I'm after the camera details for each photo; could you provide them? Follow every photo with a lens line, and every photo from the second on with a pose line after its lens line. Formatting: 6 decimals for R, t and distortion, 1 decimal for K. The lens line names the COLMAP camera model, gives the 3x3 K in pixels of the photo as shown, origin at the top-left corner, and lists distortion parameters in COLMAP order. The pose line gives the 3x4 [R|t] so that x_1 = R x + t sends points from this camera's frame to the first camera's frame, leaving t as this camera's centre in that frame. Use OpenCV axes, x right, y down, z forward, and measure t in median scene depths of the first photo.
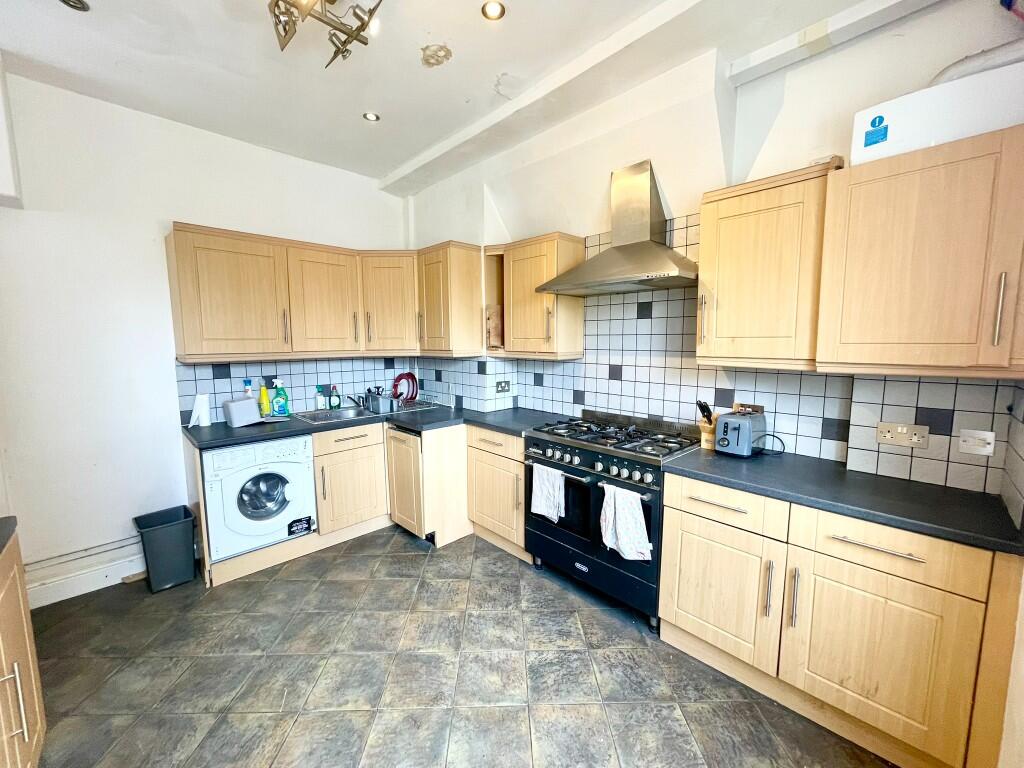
lens RADIAL K [[414.6, 0, 512.2], [0, 414.6, 384.5], [0, 0, 1]] dist [-0.003110, 0.001215]
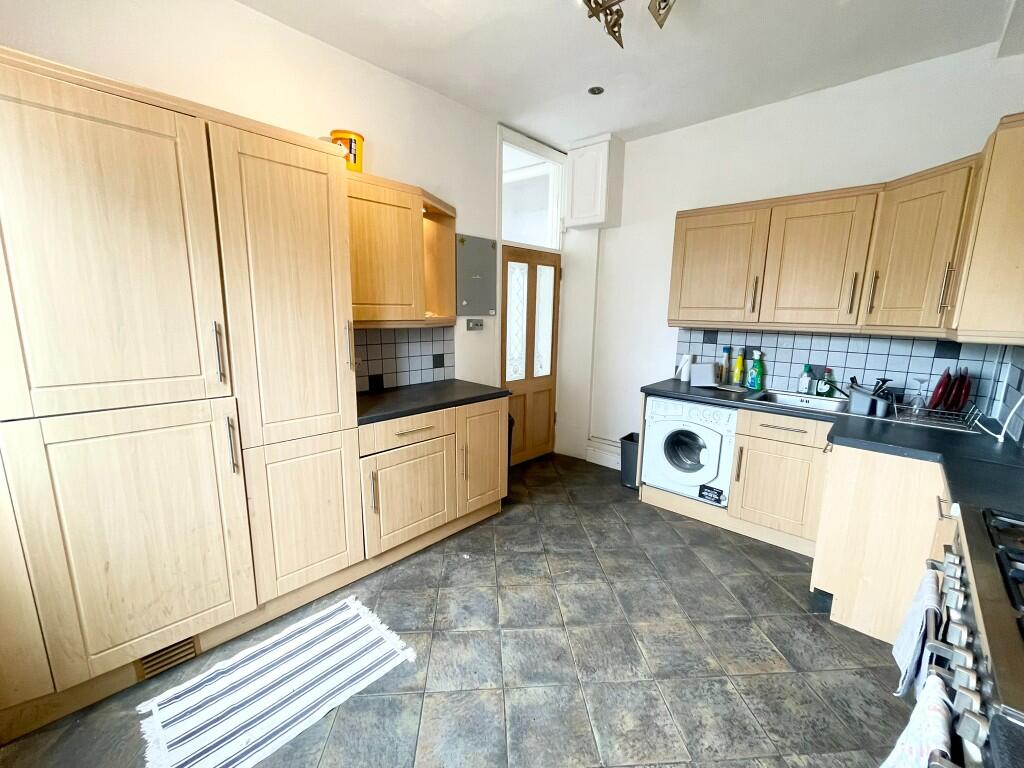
lens RADIAL K [[414.6, 0, 511.9], [0, 414.6, 384.1], [0, 0, 1]] dist [-0.003110, 0.001215]
pose [[0.058396, 0.181391, -0.981676, 0.467667], [-0.124368, 0.977015, 0.173131, -0.041183], [0.990516, 0.111979, 0.079613, 0.471264]]
